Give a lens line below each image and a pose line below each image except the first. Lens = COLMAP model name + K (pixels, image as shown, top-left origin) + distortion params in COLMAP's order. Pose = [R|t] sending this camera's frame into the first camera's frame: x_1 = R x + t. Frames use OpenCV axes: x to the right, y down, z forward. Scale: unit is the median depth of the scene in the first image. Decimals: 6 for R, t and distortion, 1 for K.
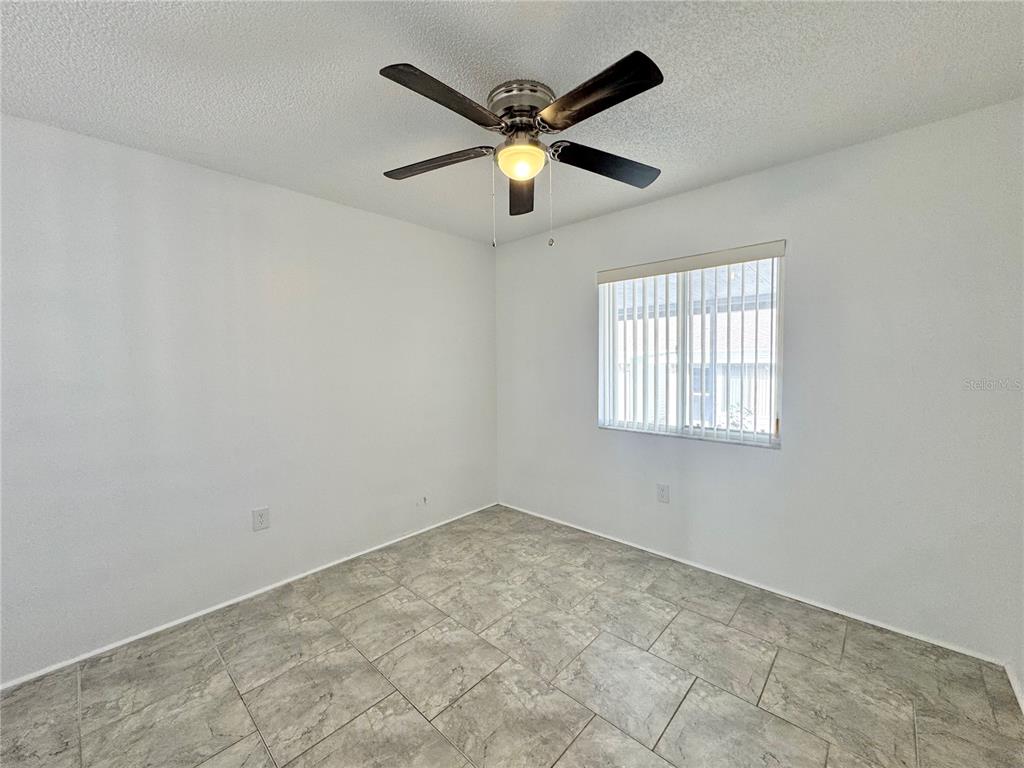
lens RADIAL K [[407.2, 0, 513.7], [0, 407.2, 383.9], [0, 0, 1]] dist [-0.002870, -0.000038]
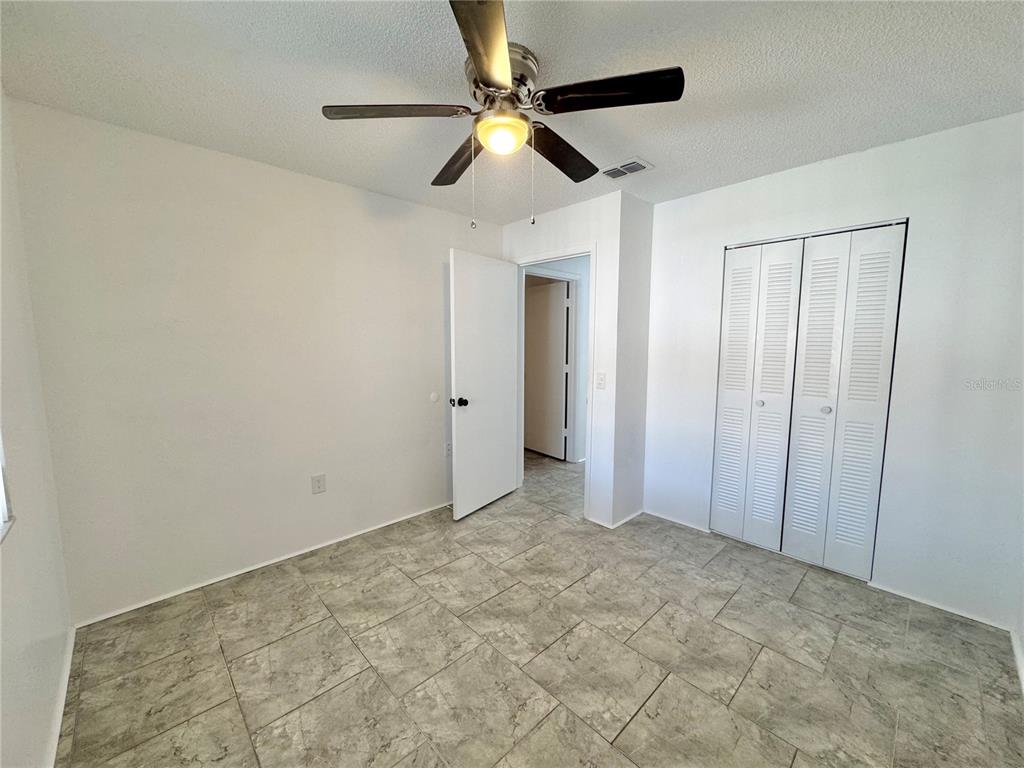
lens RADIAL K [[407.2, 0, 513.7], [0, 407.2, 383.9], [0, 0, 1]] dist [-0.002870, -0.000038]
pose [[-0.997801, 0.005621, 0.066041, -0.060280], [0.016352, 0.986475, 0.163095, -0.124432], [-0.064231, 0.163816, -0.984398, 1.877355]]
